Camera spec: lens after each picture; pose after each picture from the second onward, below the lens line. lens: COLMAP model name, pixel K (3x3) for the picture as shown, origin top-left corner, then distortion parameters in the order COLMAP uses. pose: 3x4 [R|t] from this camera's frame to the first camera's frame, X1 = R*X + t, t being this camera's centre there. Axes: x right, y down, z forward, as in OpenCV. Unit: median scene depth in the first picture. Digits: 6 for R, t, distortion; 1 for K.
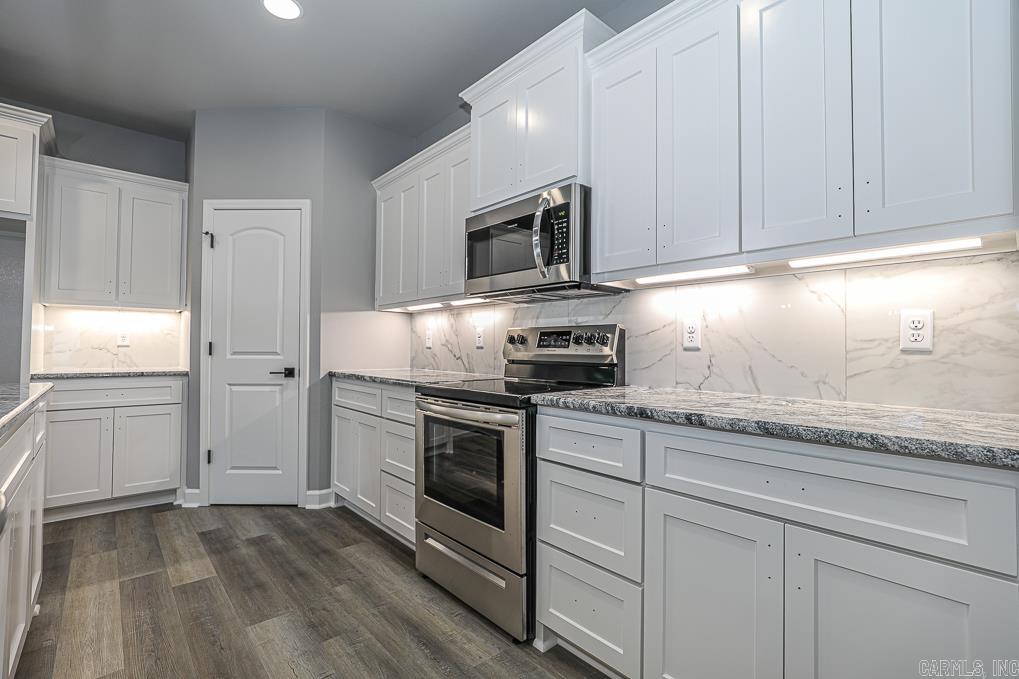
lens RADIAL K [[462.7, 0, 507.3], [0, 462.7, 340.7], [0, 0, 1]] dist [-0.016200, 0.001200]
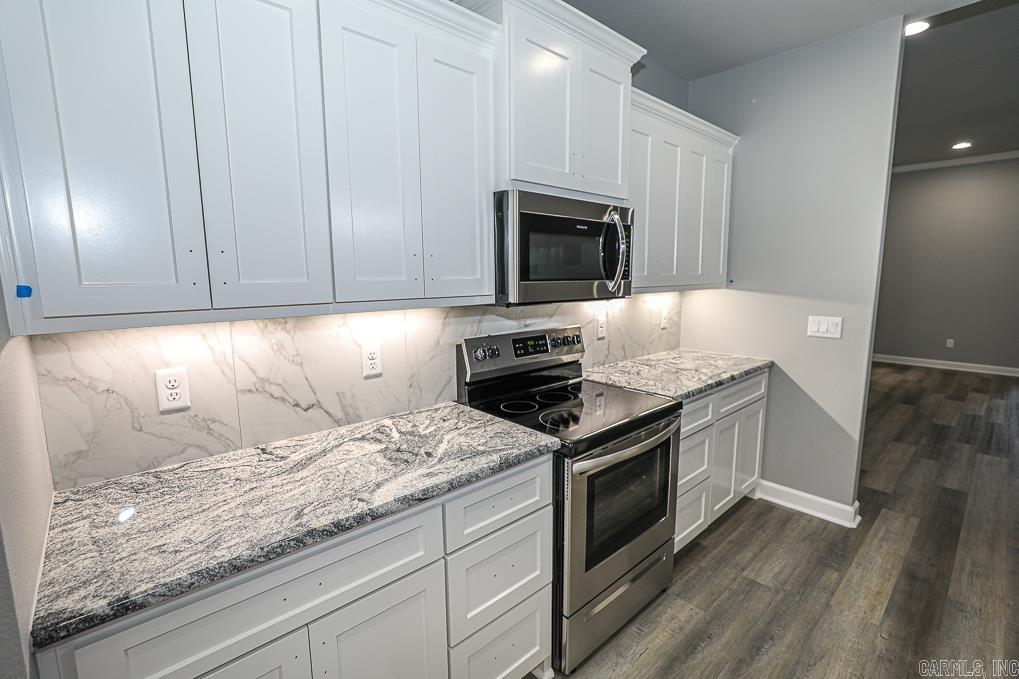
lens RADIAL K [[462.7, 0, 513.2], [0, 462.7, 339.8], [0, 0, 1]] dist [-0.016200, 0.001200]
pose [[-0.018205, -0.158072, 0.987260, -0.789278], [-0.011188, 0.987394, 0.157887, -0.156311], [-0.999772, -0.008171, -0.019744, 1.021270]]
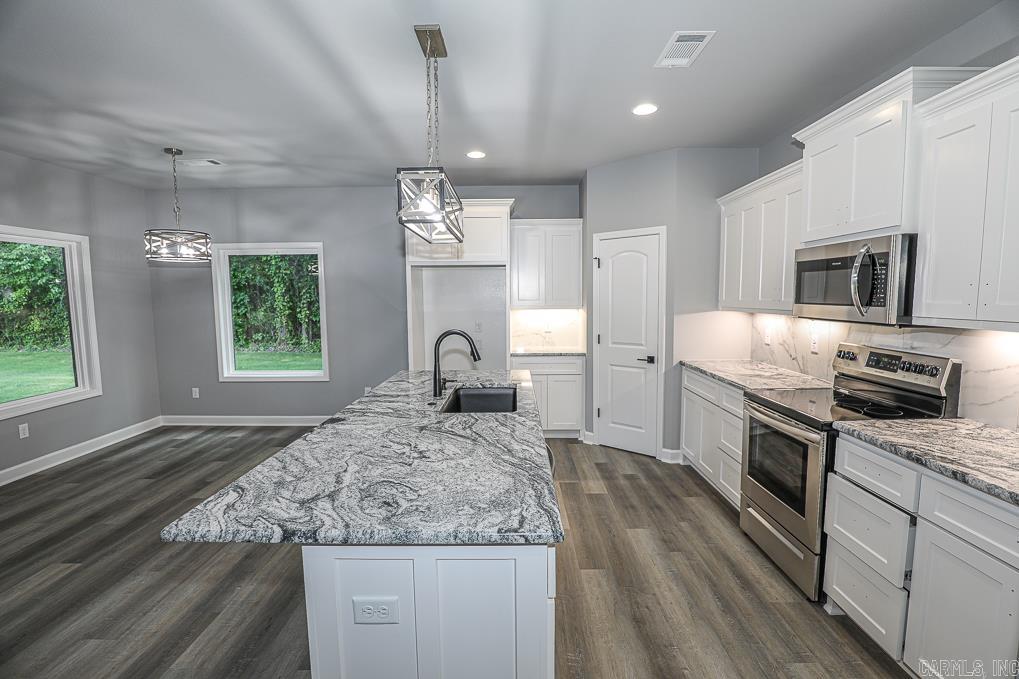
lens RADIAL K [[462.7, 0, 512.5], [0, 462.7, 338.9], [0, 0, 1]] dist [-0.016200, 0.001200]
pose [[0.745198, 0.044461, -0.665359, 0.158362], [0.029612, 0.994584, 0.099625, -0.180430], [0.666185, -0.093943, 0.739846, -0.340281]]
